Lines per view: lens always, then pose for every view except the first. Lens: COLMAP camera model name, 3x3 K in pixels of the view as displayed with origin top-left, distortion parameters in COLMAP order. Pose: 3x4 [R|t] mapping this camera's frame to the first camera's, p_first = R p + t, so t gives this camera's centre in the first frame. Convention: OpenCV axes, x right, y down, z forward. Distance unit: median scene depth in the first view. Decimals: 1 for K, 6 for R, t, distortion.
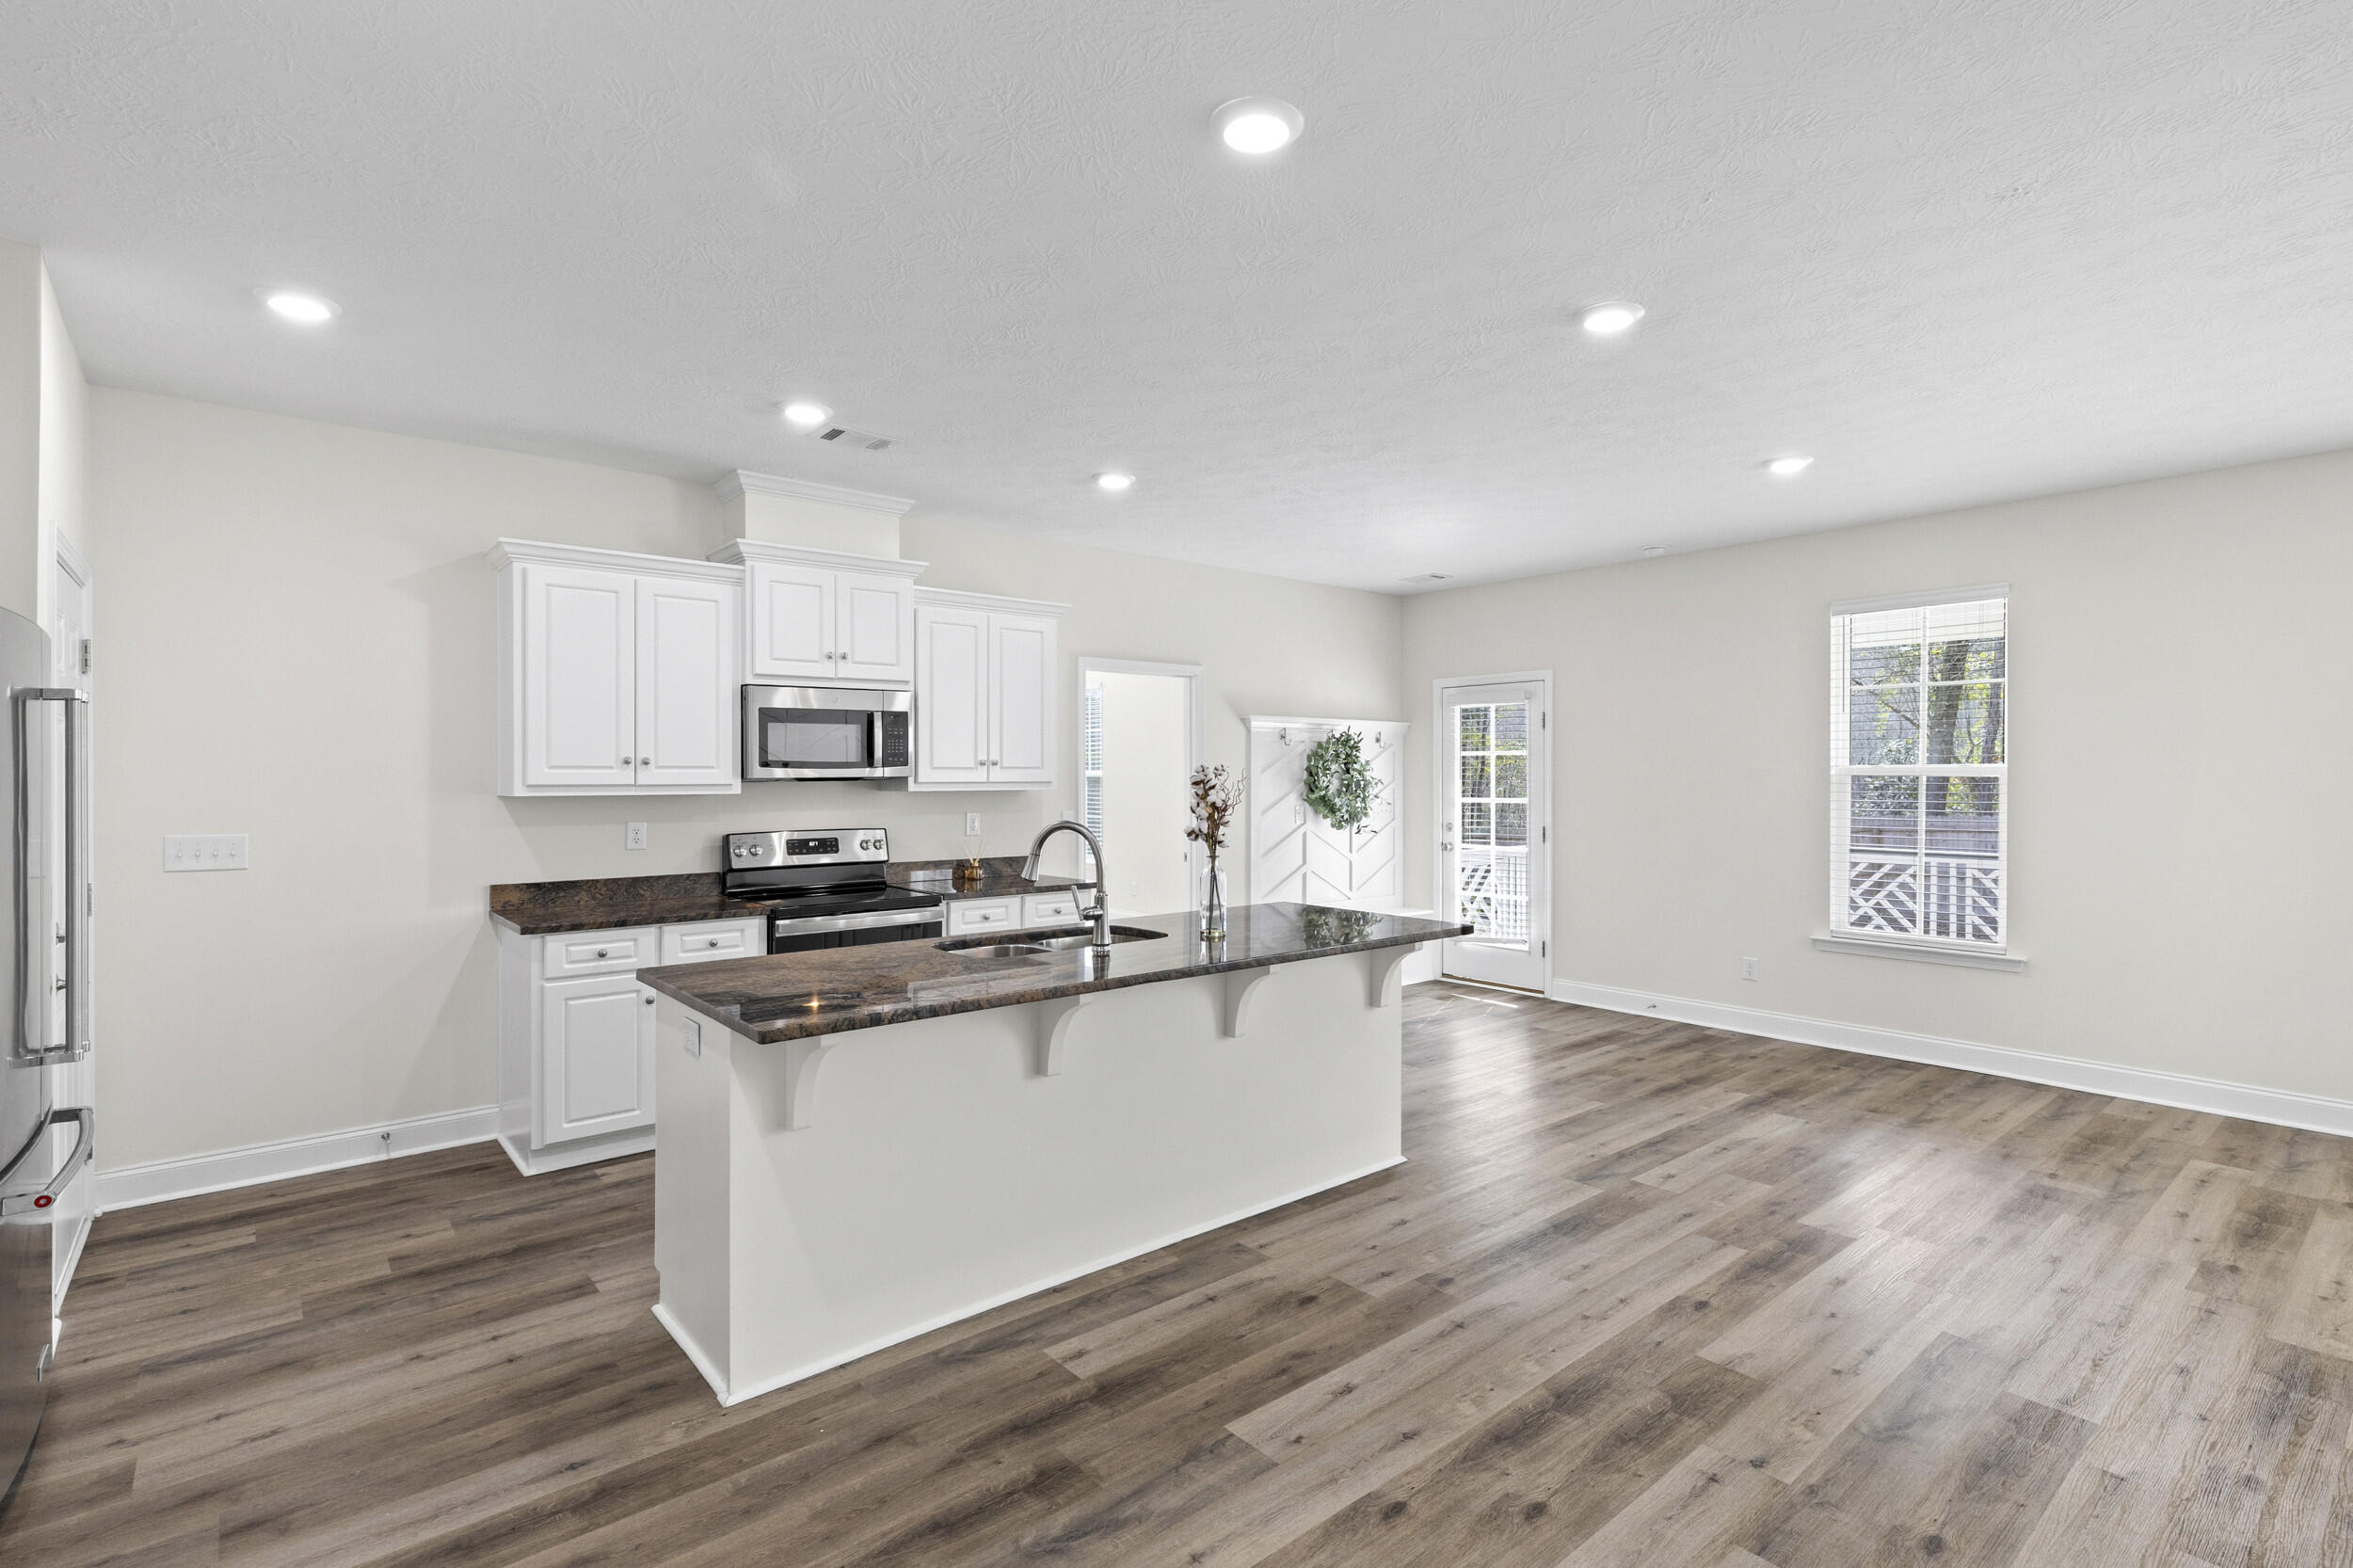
lens RADIAL K [[1107.2, 0, 1183.7], [0, 1107.2, 777.2], [0, 0, 1]] dist [0.003993, 0.000441]
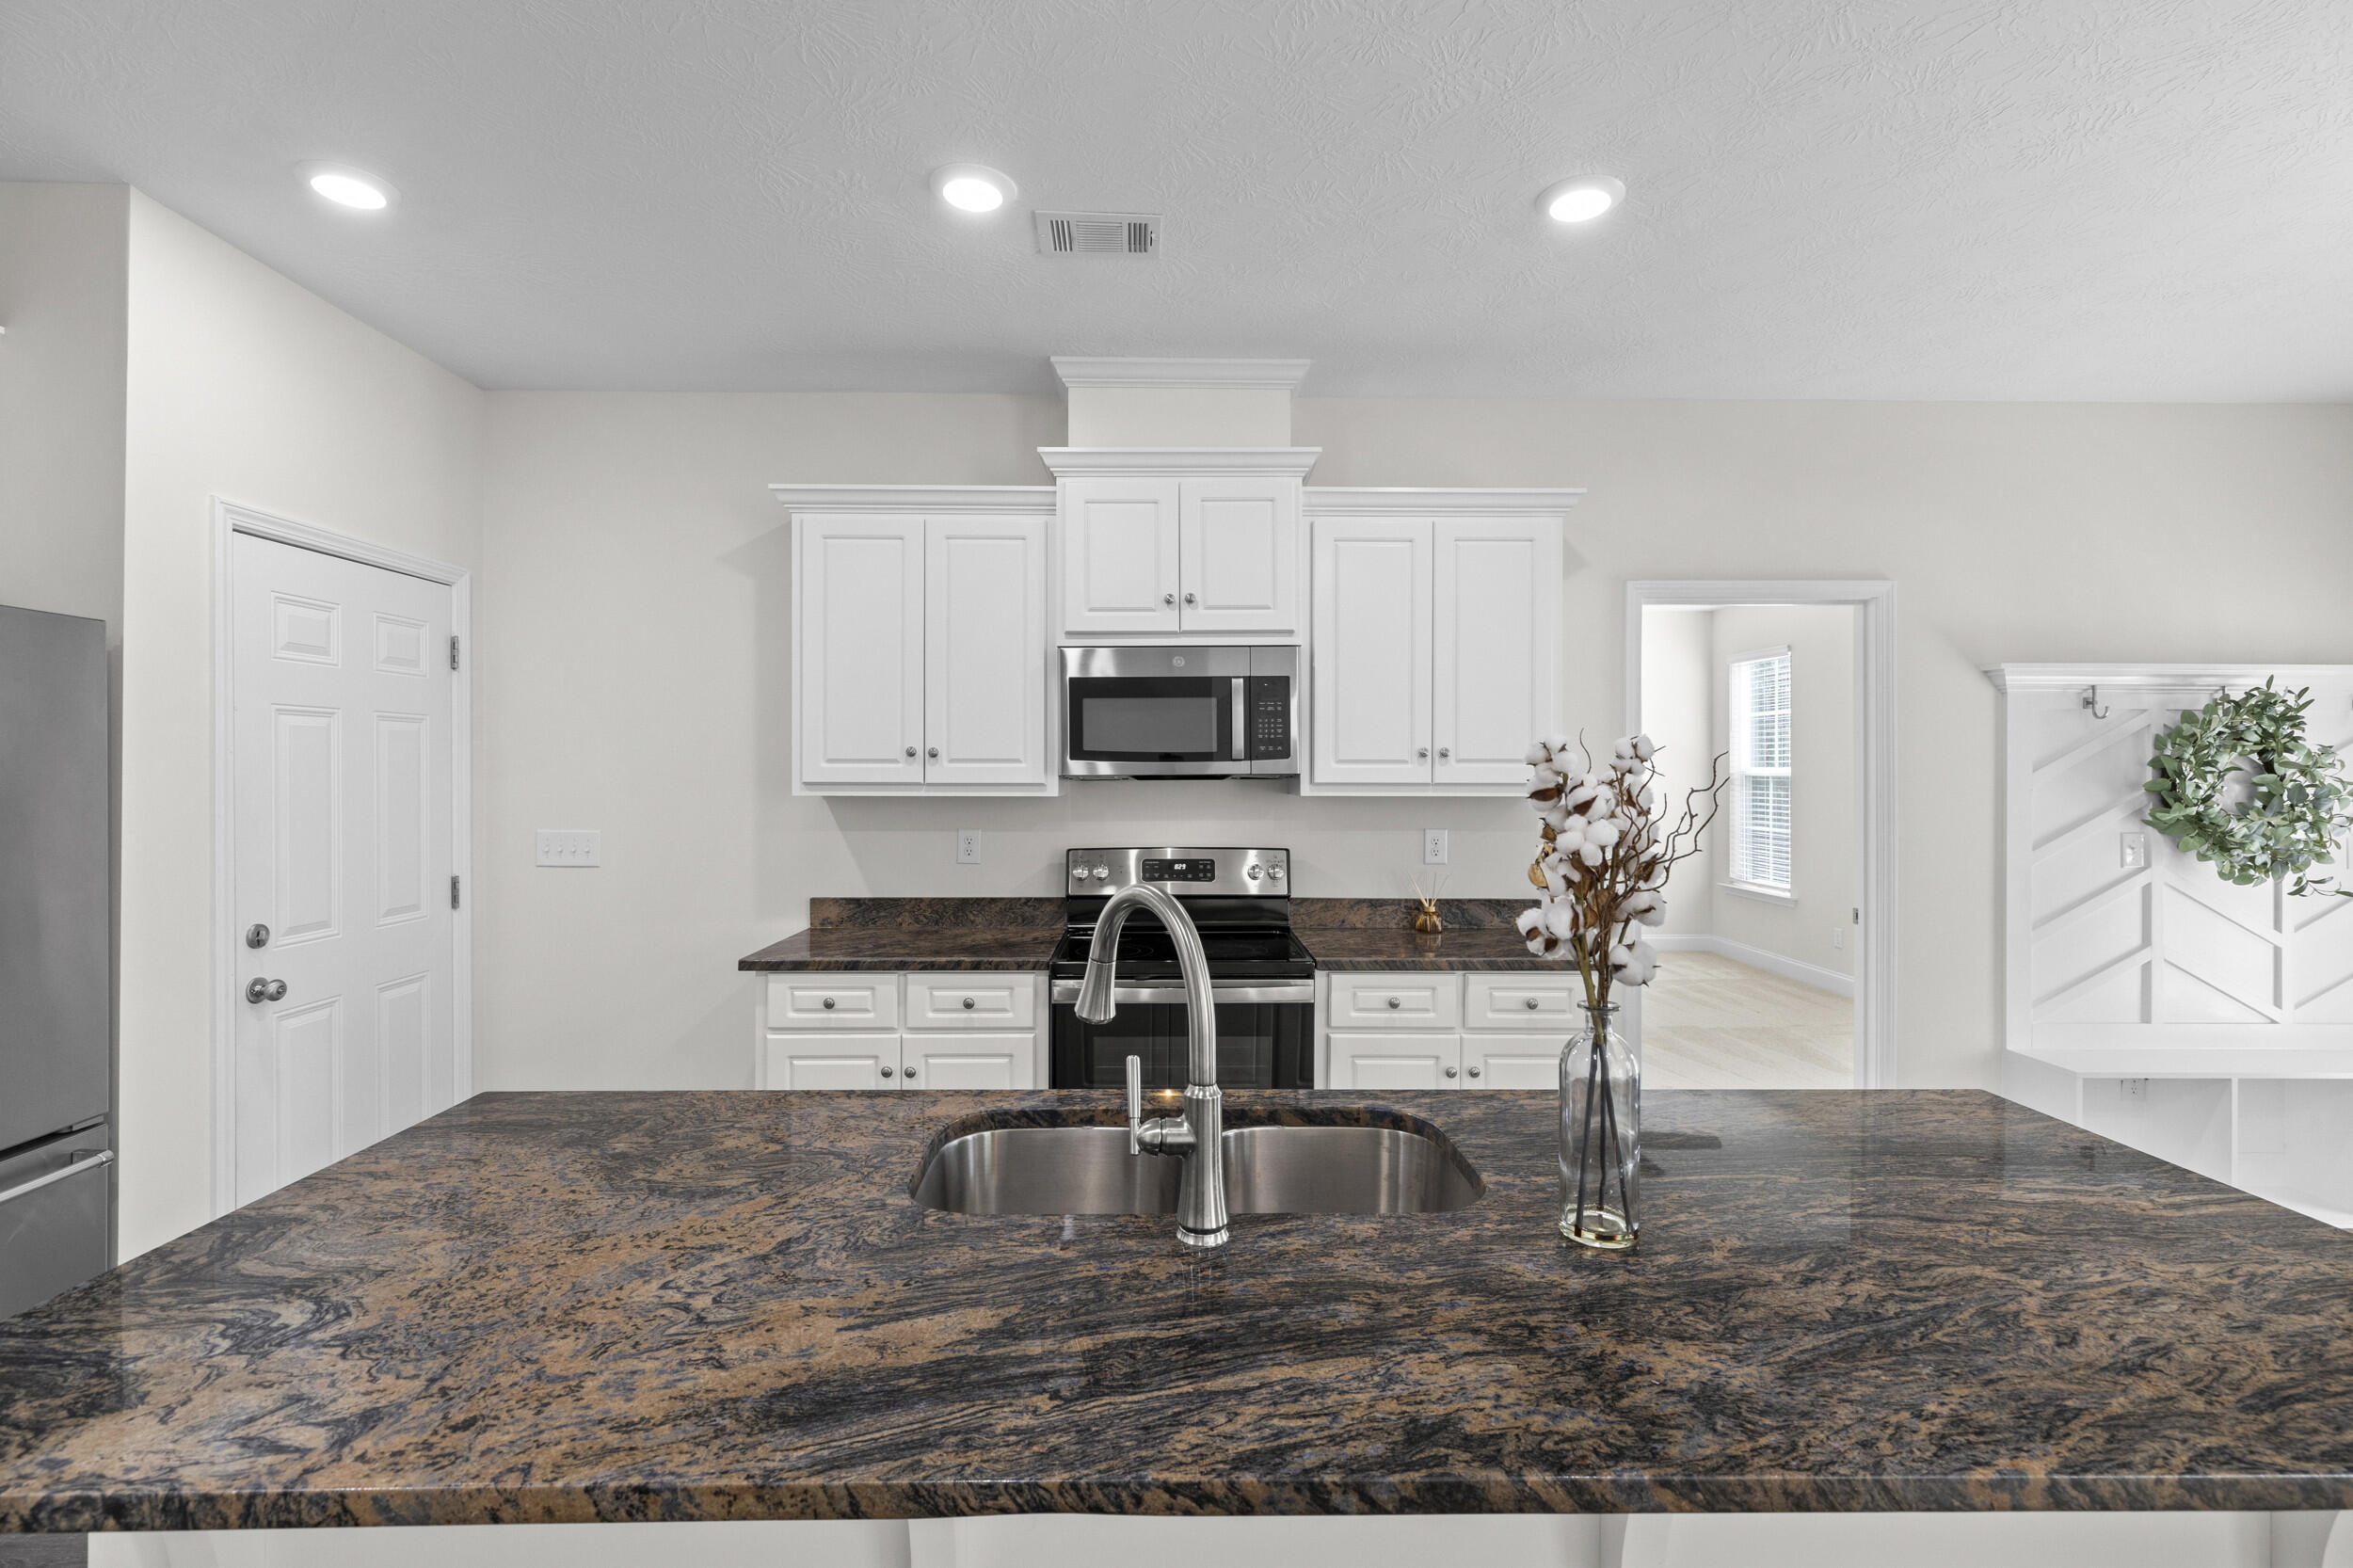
lens RADIAL K [[1039.8, 0, 1175.2], [0, 1039.8, 770.6], [0, 0, 1]] dist [0.004701, -0.000509]
pose [[0.776669, 0.001608, -0.629907, 0.097531], [-0.004483, 0.999986, -0.002976, -0.000498], [0.629893, 0.005135, 0.776665, 0.509220]]
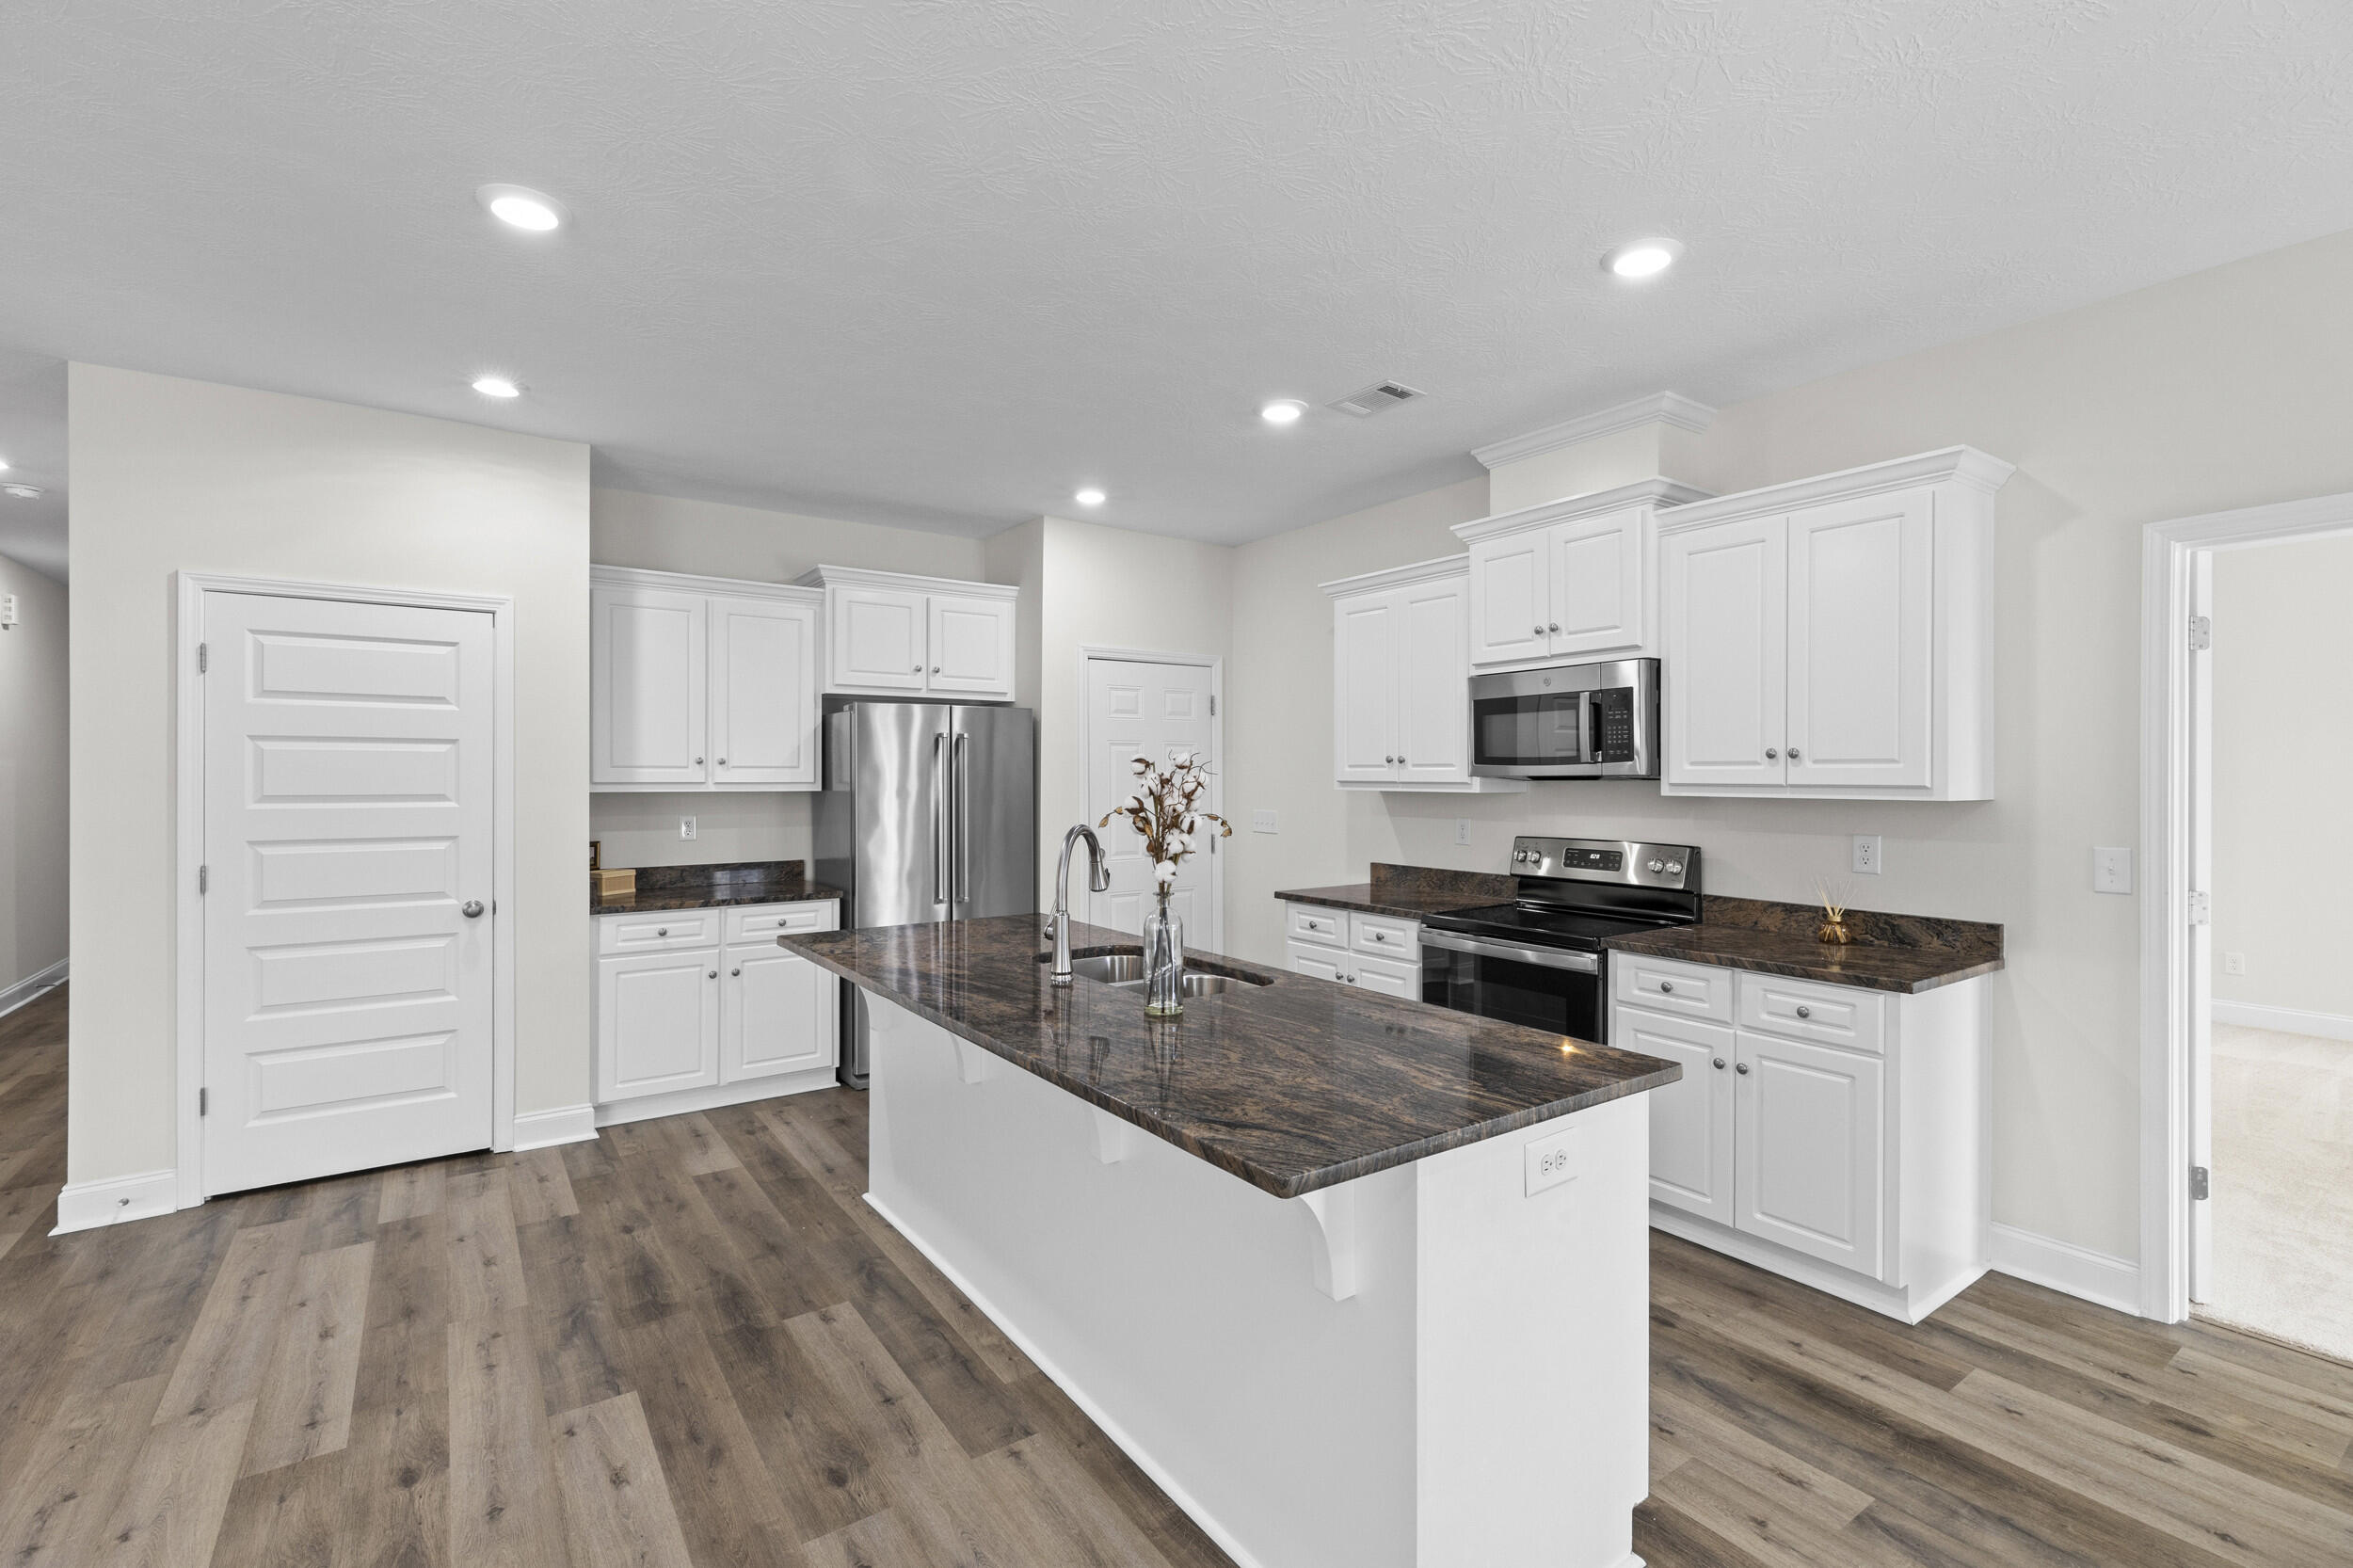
lens RADIAL K [[1039.8, 0, 1176.7], [0, 1039.8, 775.1], [0, 0, 1]] dist [0.004701, -0.000509]
pose [[-0.080593, 0.003365, -0.996741, 0.501275], [-0.002505, 0.999990, 0.003579, -0.002678], [0.996744, 0.002785, -0.080584, 0.812396]]
